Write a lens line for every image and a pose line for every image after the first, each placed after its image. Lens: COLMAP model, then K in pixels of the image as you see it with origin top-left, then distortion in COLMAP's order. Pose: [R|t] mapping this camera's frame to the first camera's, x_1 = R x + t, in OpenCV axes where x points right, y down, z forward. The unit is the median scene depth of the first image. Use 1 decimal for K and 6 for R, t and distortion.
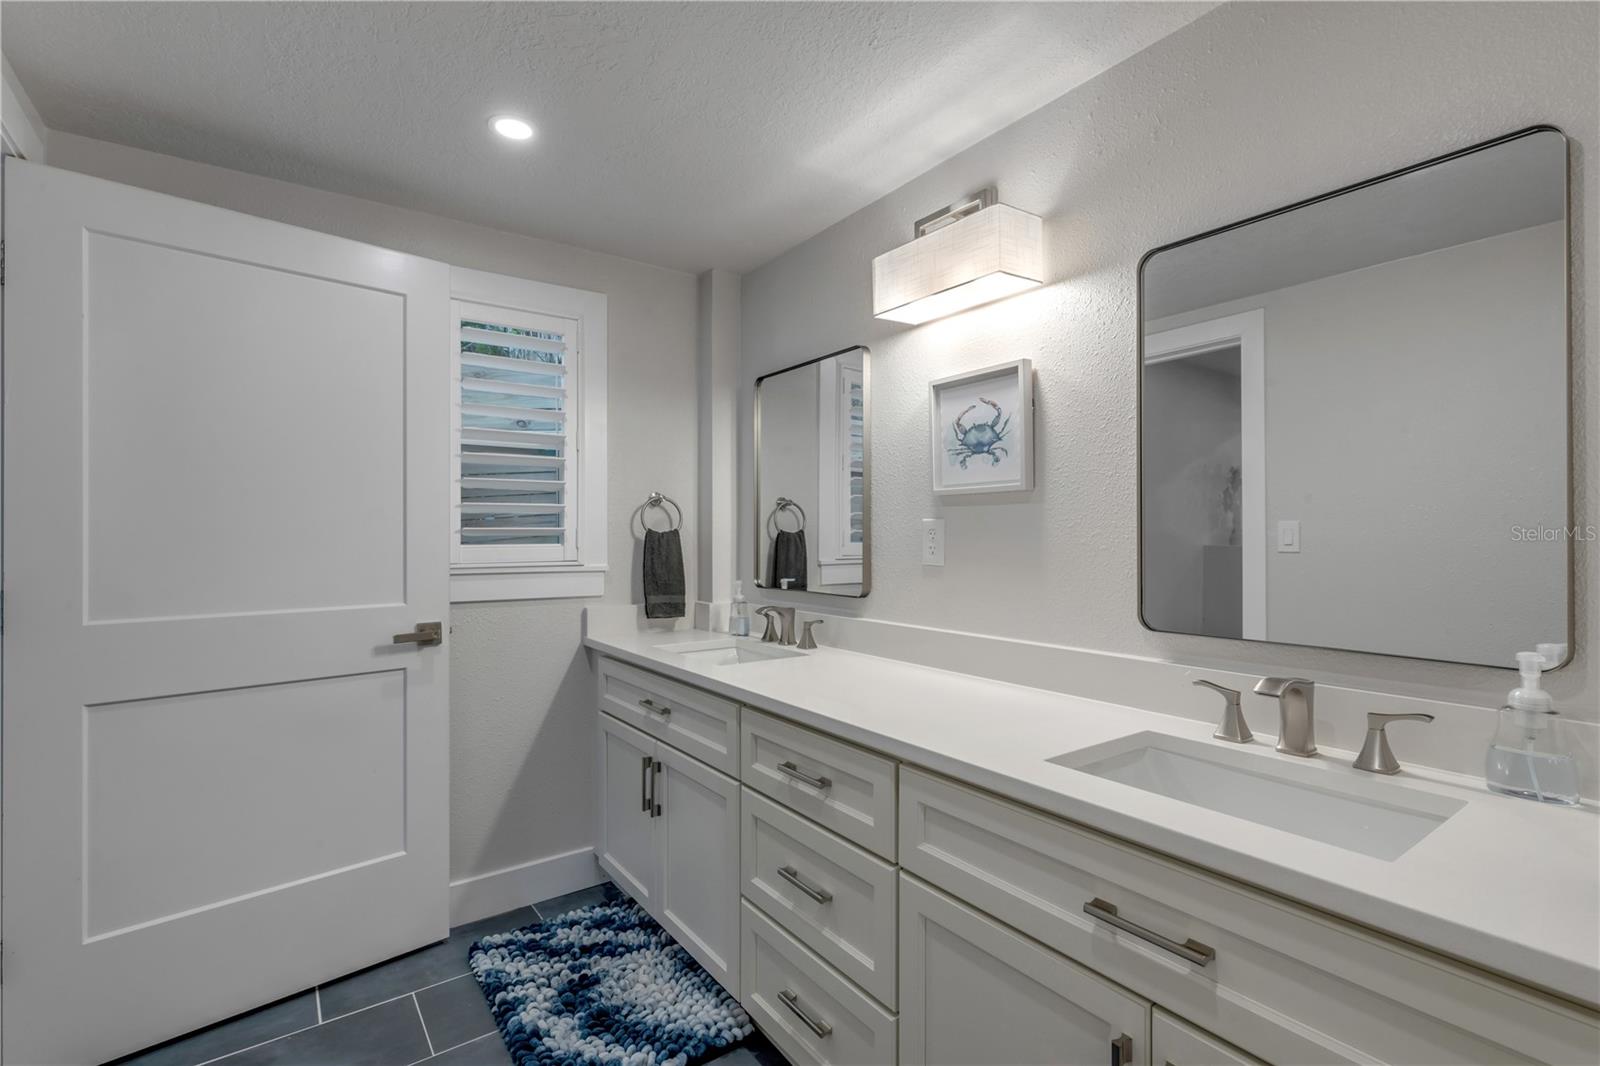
lens RADIAL K [[730.1, 0, 797.7], [0, 730.1, 534.8], [0, 0, 1]] dist [0.004912, 0.000197]
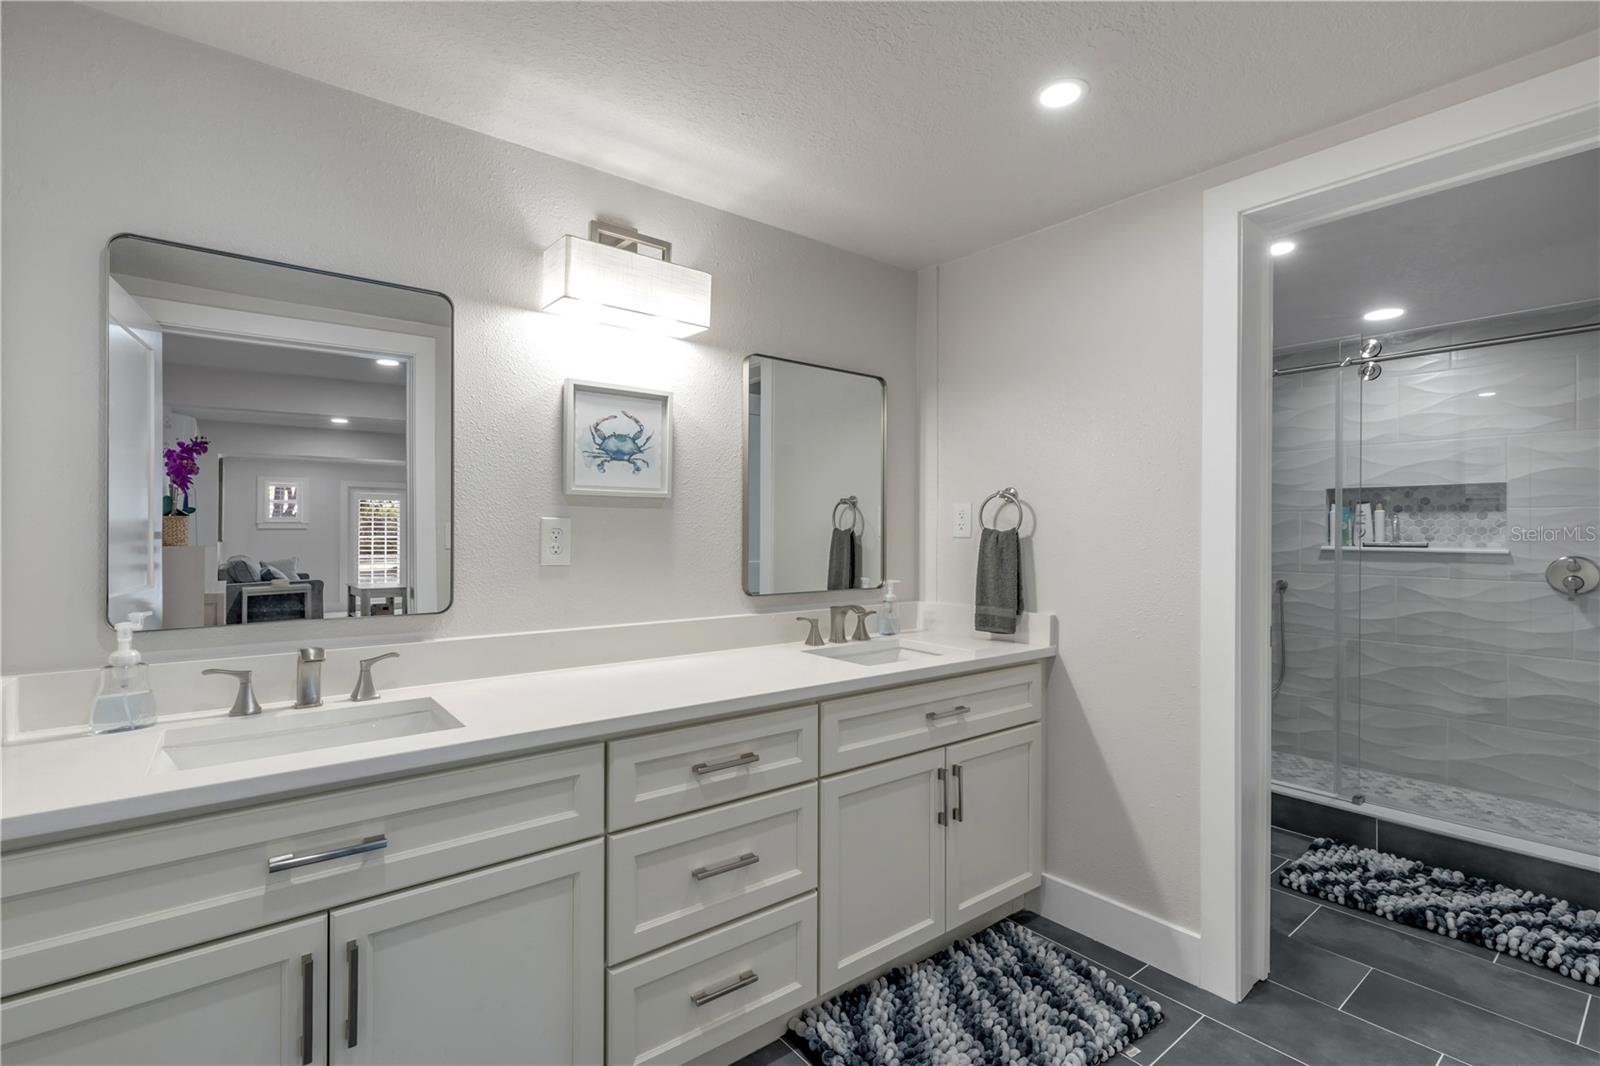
lens RADIAL K [[730.1, 0, 795.1], [0, 730.1, 533.1], [0, 0, 1]] dist [0.004912, 0.000197]
pose [[-0.041013, -0.002964, 0.999154, -0.876954], [-0.006382, 0.999976, 0.002705, -0.006331], [-0.999138, -0.006266, -0.041031, 0.789677]]
